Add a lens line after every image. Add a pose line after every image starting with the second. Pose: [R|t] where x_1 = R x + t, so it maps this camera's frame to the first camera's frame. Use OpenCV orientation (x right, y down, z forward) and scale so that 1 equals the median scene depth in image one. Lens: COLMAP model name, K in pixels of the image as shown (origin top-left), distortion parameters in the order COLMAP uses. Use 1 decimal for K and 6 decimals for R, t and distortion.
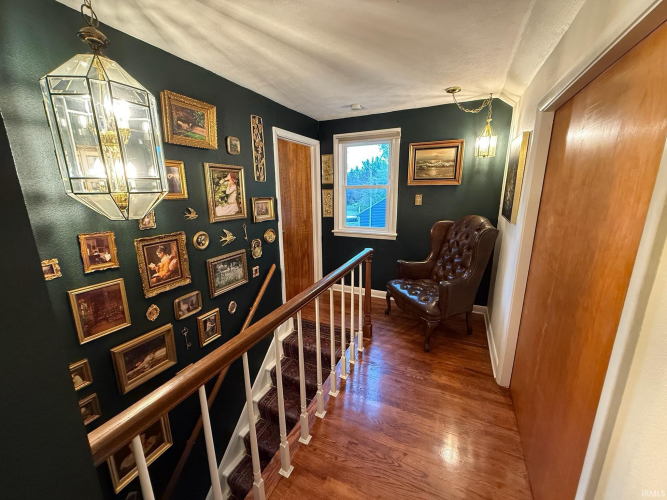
lens RADIAL K [[266.4, 0, 332.3], [0, 266.4, 251.1], [0, 0, 1]] dist [0.000582, 0.000197]
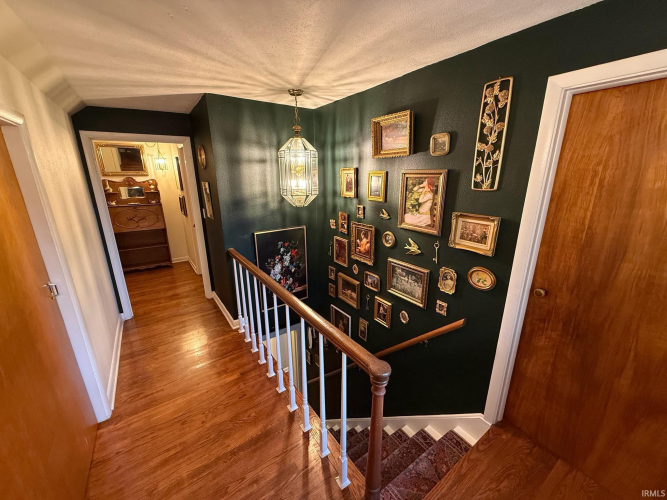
lens RADIAL K [[266.4, 0, 332.3], [0, 266.4, 251.1], [0, 0, 1]] dist [0.000582, 0.000197]
pose [[-0.498387, 0.255913, -0.828323, 0.539080], [-0.185751, 0.901731, 0.390356, -0.363492], [0.846822, 0.348410, -0.401875, 1.173595]]
